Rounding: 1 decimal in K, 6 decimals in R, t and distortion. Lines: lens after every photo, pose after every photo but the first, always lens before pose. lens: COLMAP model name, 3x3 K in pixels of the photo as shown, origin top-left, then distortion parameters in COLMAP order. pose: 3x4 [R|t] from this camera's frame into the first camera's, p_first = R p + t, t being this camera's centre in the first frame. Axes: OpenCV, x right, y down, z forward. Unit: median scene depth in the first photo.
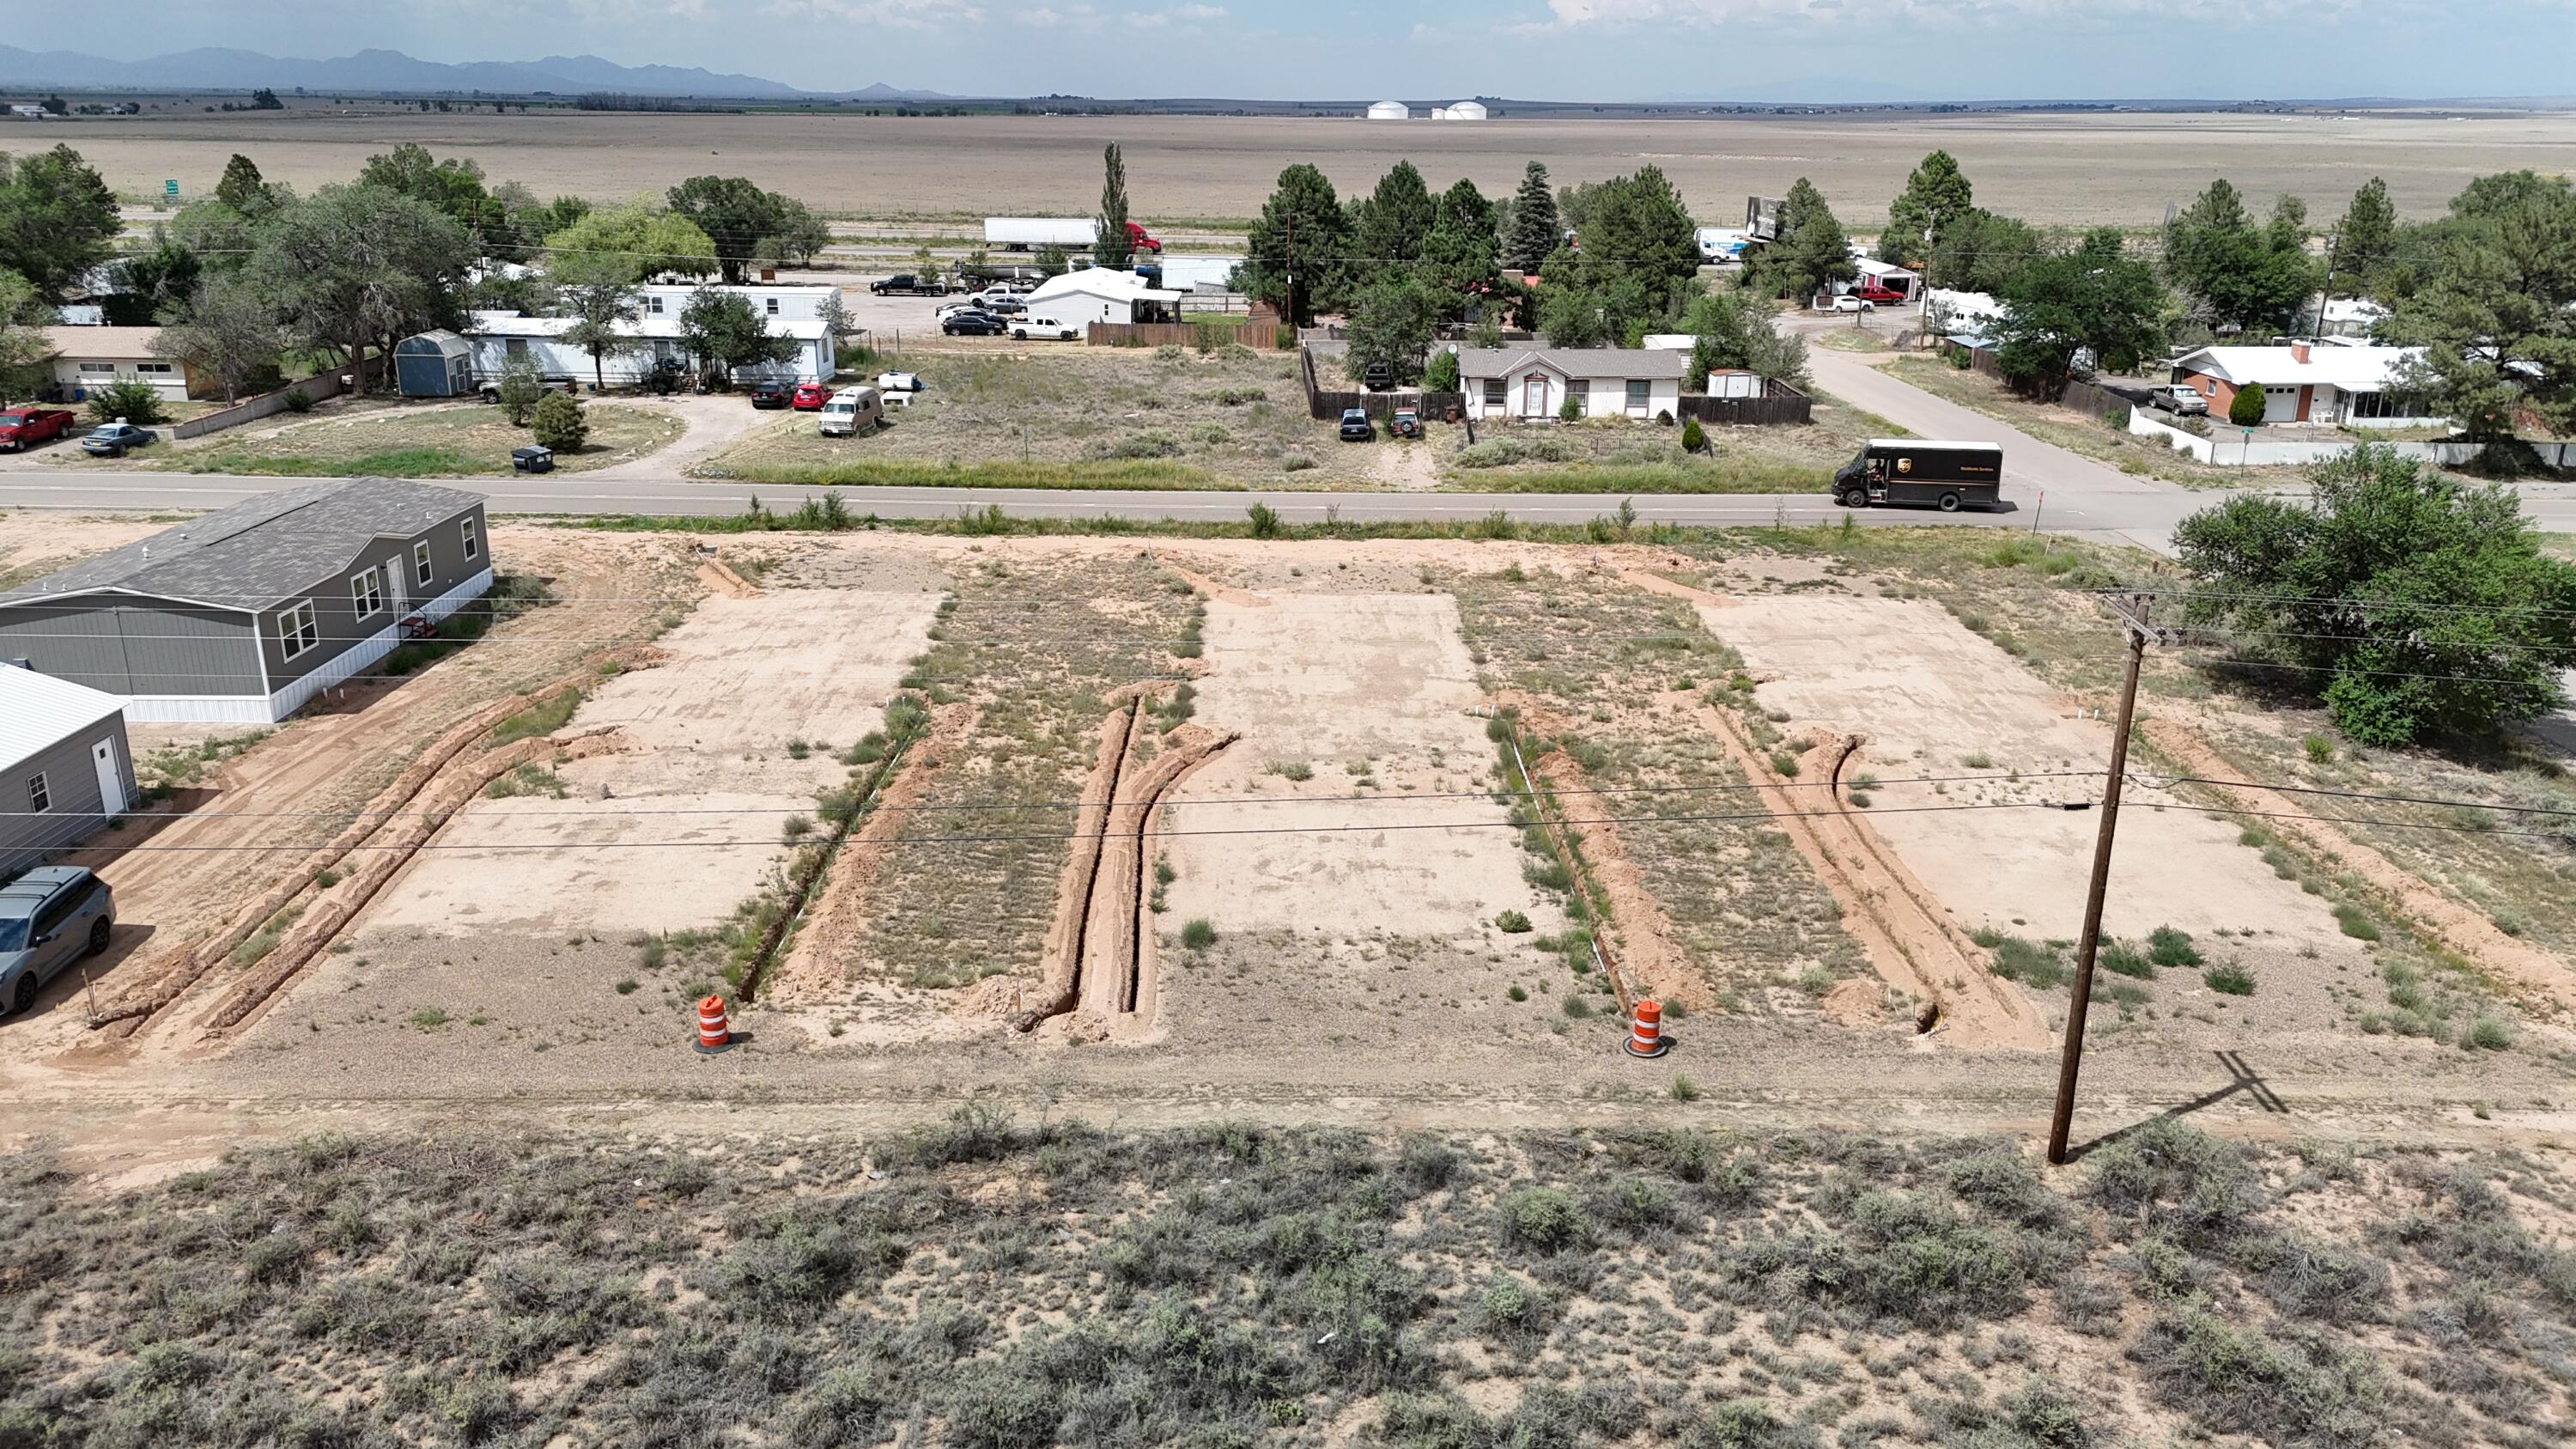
lens RADIAL K [[1887.9, 0, 1294.2], [0, 1887.9, 727.6], [0, 0, 1]] dist [0.078164, -0.077402]
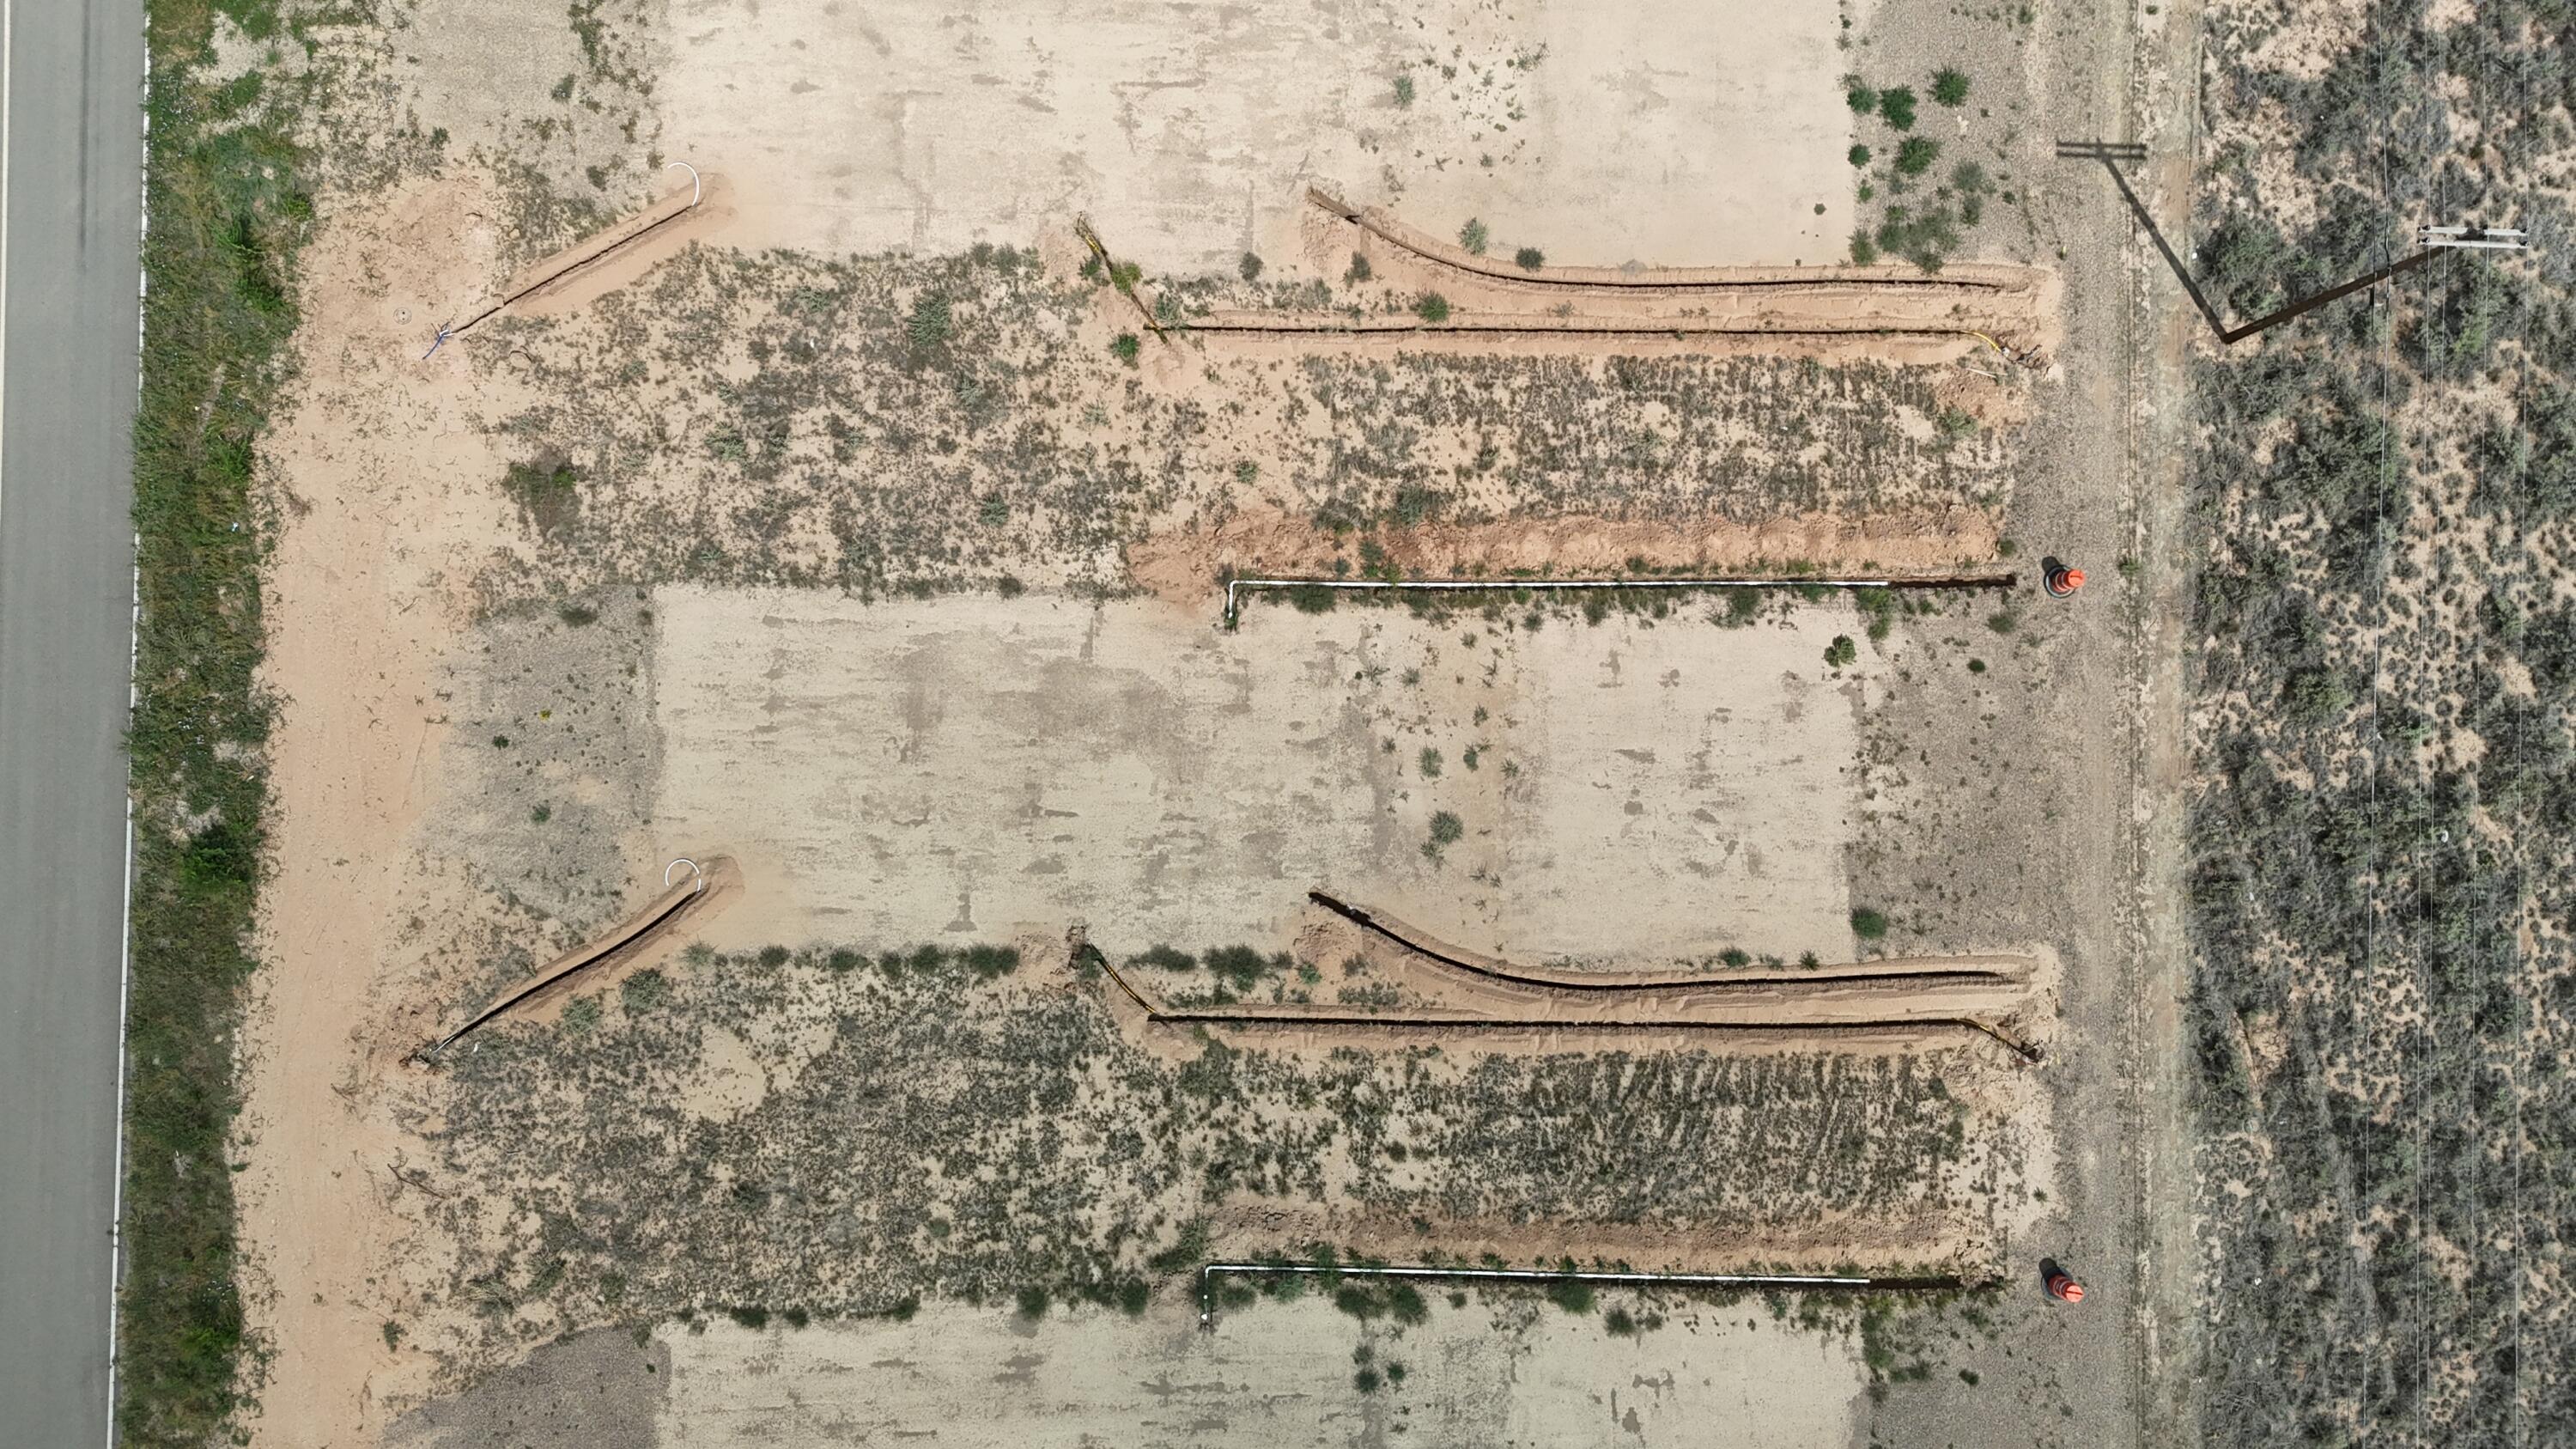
lens RADIAL K [[1887.9, 0, 1269.7], [0, 1887.9, 704.8], [0, 0, 1]] dist [0.078164, -0.077402]
pose [[0.020288, -0.999793, 0.001435, 0.059819], [0.292722, 0.007312, 0.956170, -0.879543], [-0.955982, -0.018979, 0.292810, 0.787318]]
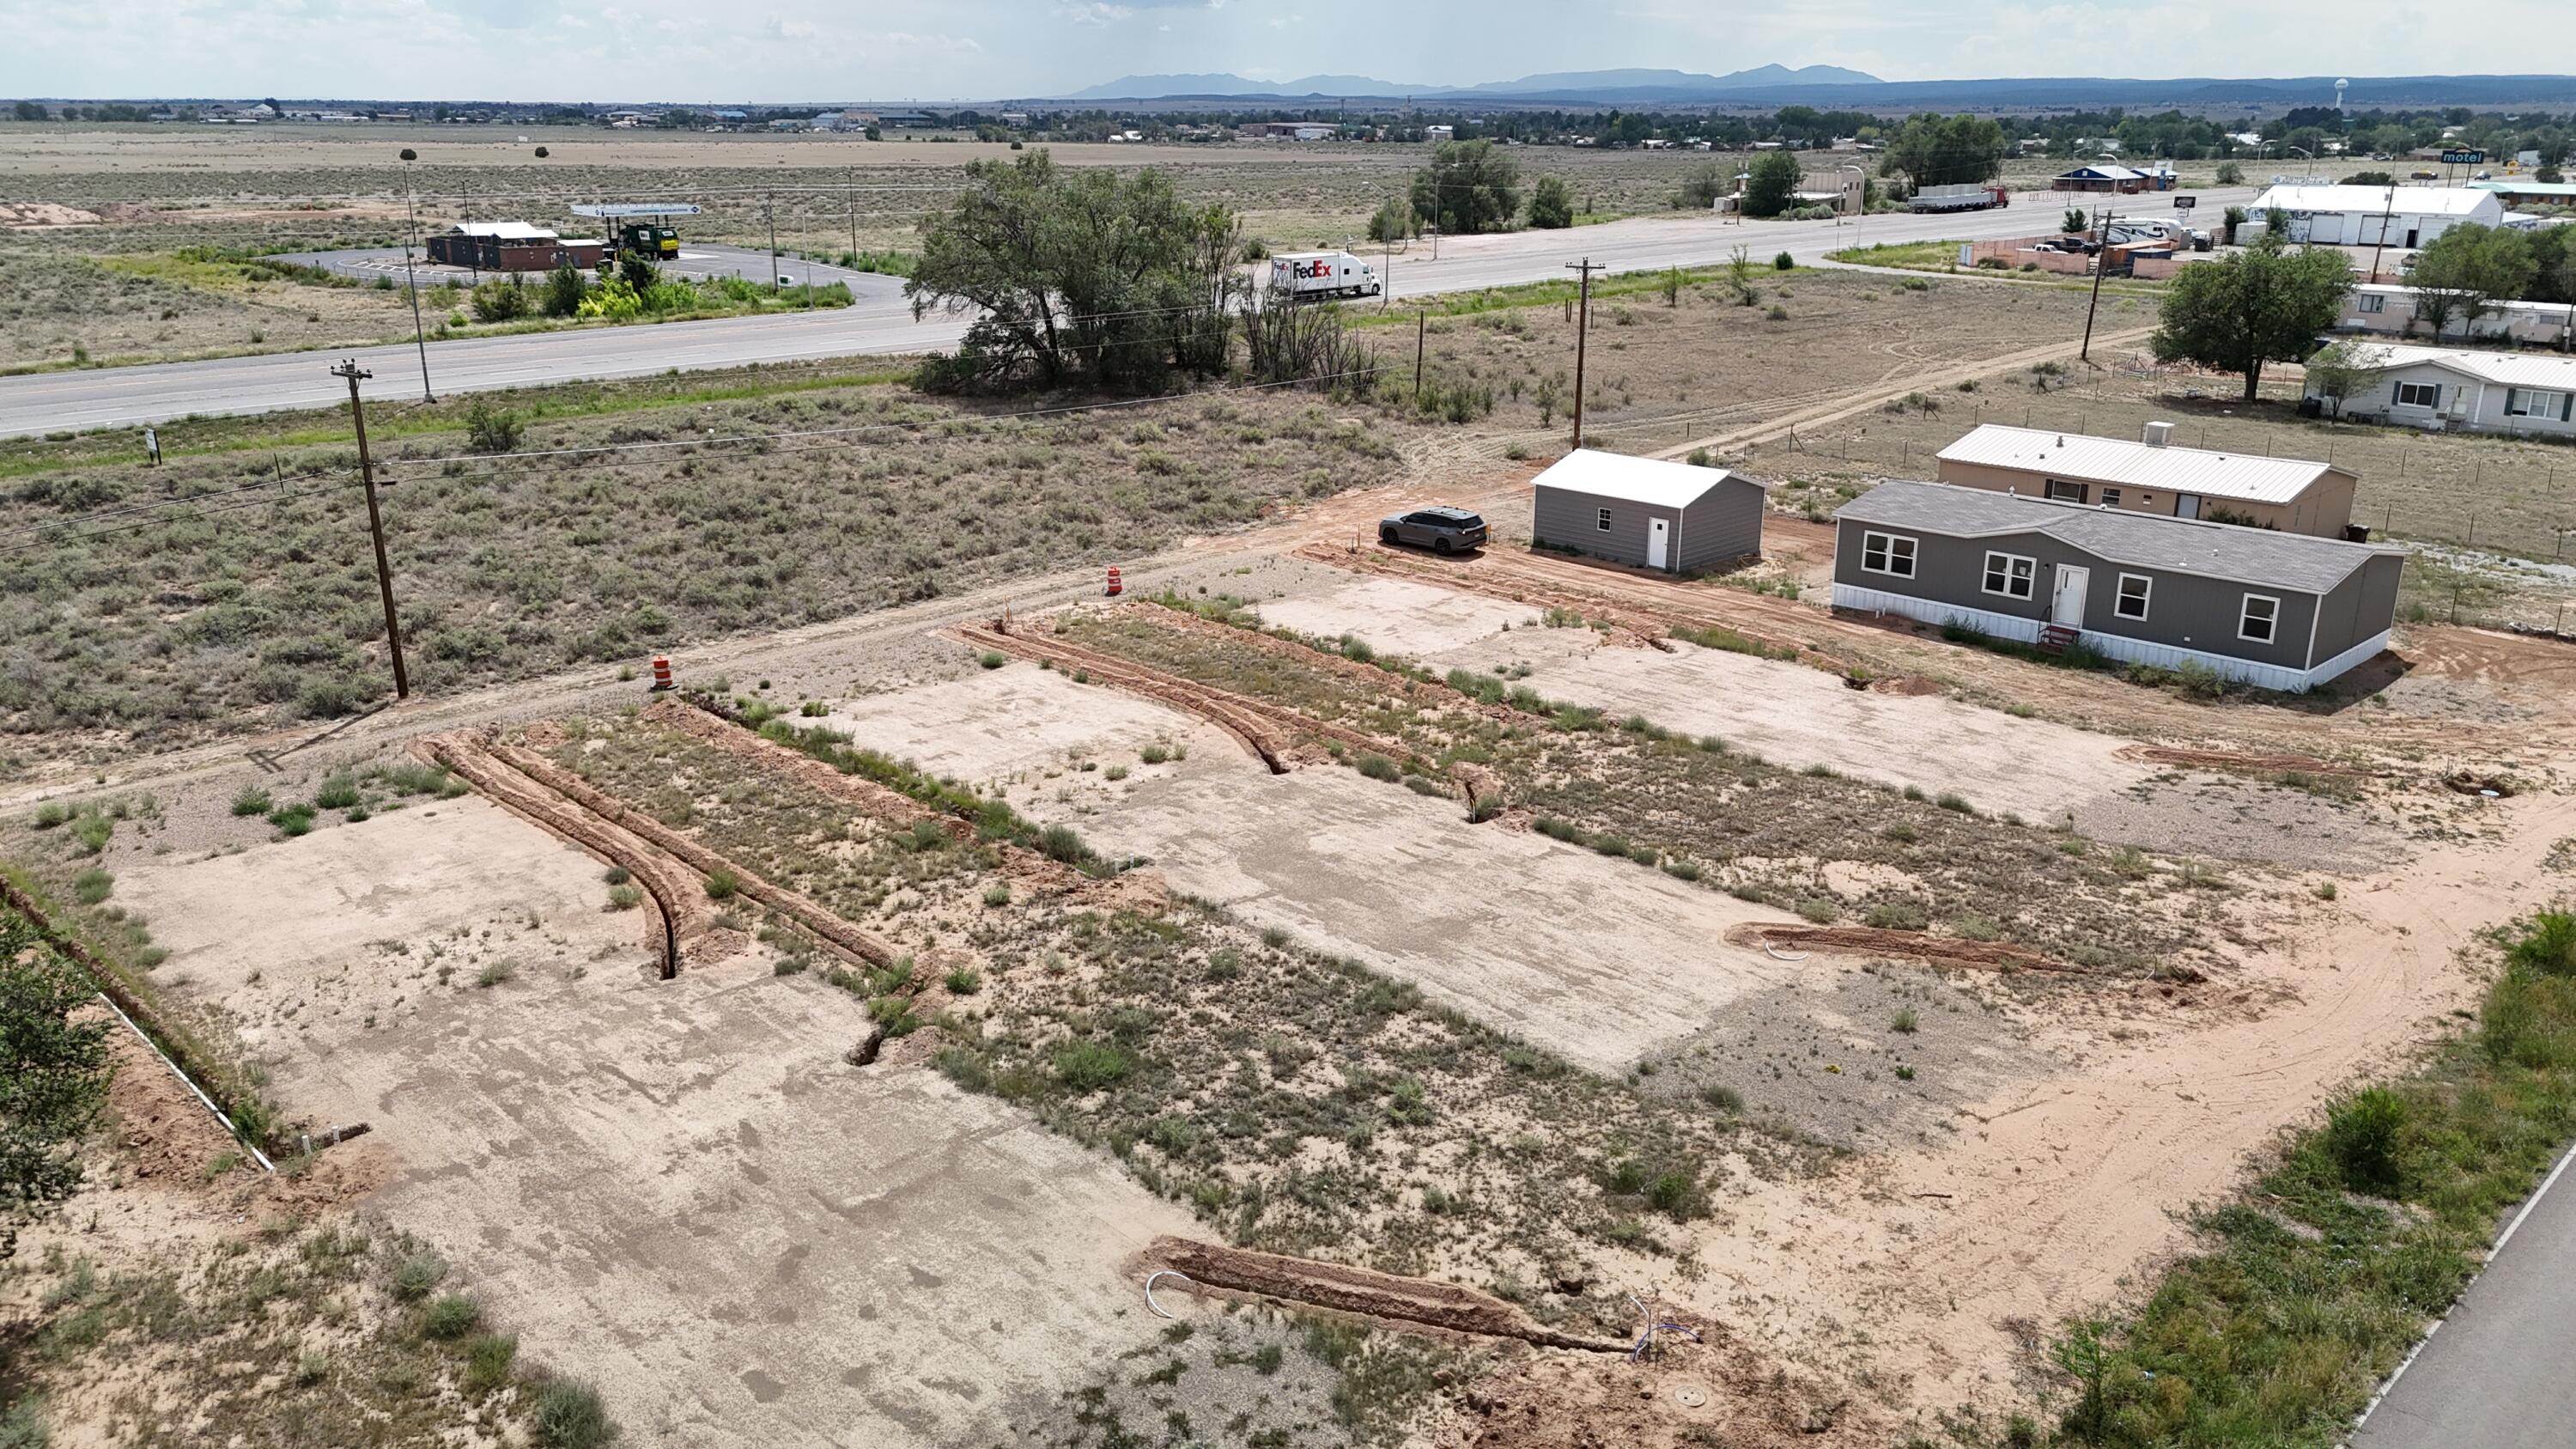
lens RADIAL K [[1887.9, 0, 1300.8], [0, 1887.9, 735.8], [0, 0, 1]] dist [0.078164, -0.077402]
pose [[-0.718527, 0.205578, -0.664422, 0.609226], [-0.227251, 0.833486, 0.503645, -0.507487], [0.657324, 0.512873, -0.552165, 1.571334]]
